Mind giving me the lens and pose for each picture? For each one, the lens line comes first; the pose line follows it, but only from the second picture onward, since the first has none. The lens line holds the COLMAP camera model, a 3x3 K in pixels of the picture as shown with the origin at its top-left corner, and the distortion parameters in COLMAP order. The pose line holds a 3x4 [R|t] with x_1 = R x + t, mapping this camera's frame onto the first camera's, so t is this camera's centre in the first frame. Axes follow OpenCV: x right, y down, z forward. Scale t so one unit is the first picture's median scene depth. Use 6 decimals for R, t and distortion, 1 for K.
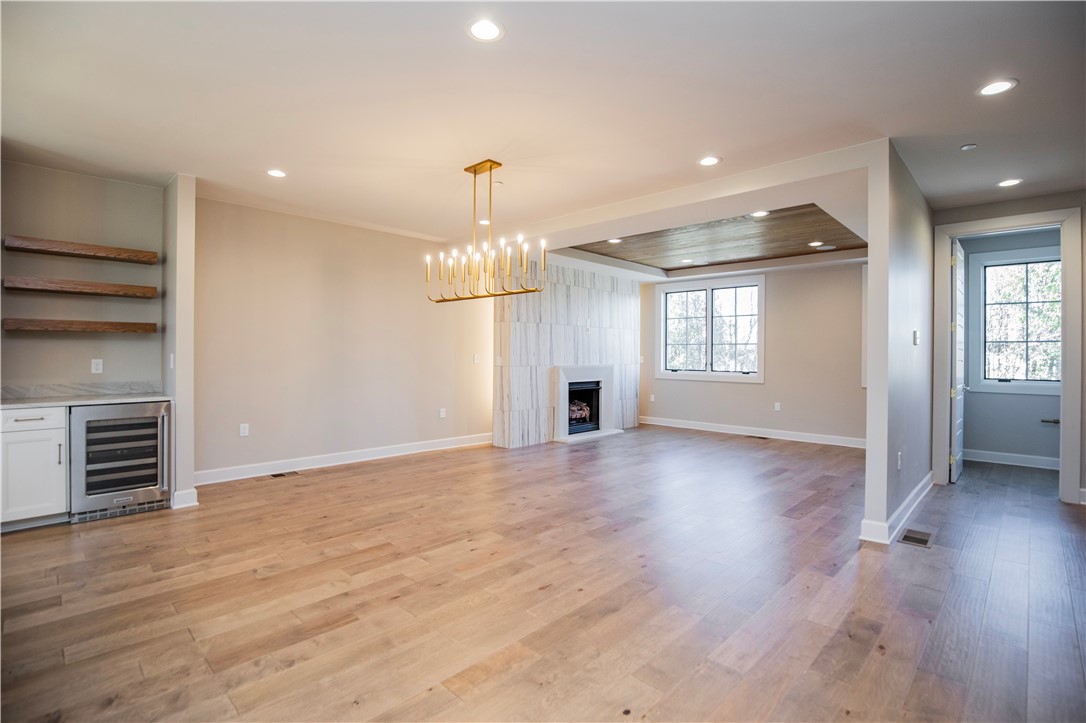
lens RADIAL K [[515.4, 0, 549.1], [0, 515.4, 354.8], [0, 0, 1]] dist [-0.022674, 0.000262]
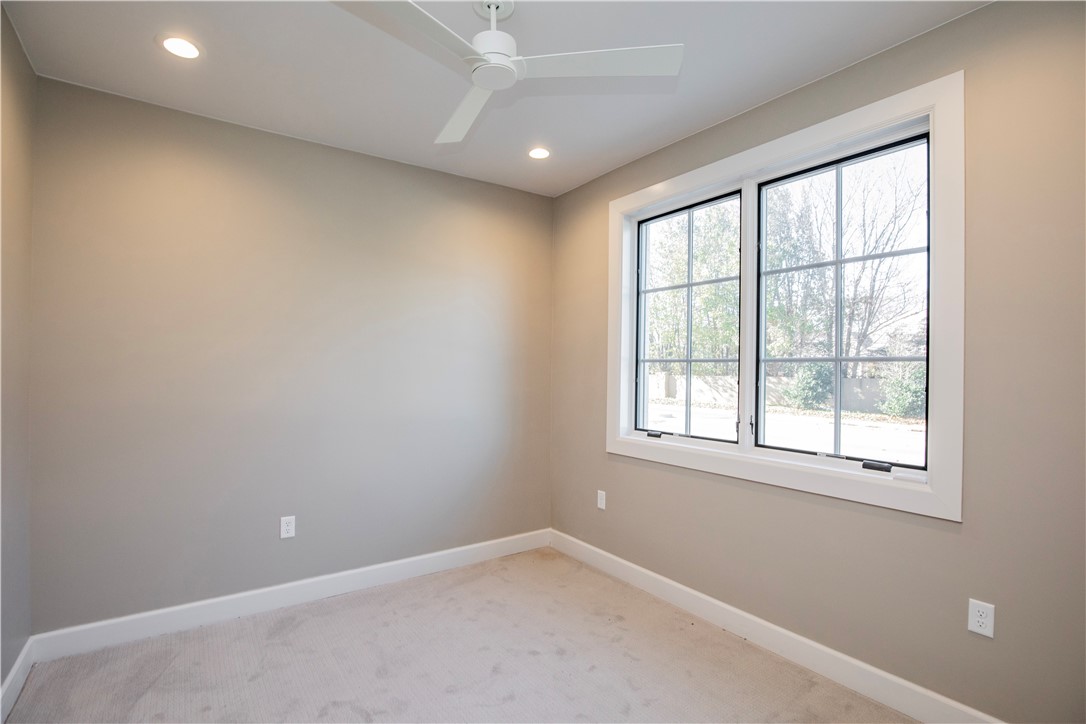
lens RADIAL K [[523.6, 0, 542.0], [0, 523.6, 371.2], [0, 0, 1]] dist [-0.000270, 0.000096]
pose [[0.980374, -0.000688, -0.197144, 0.519033], [0.001497, 0.999991, 0.003955, -0.031493], [0.197140, -0.004172, 0.980367, 1.365943]]
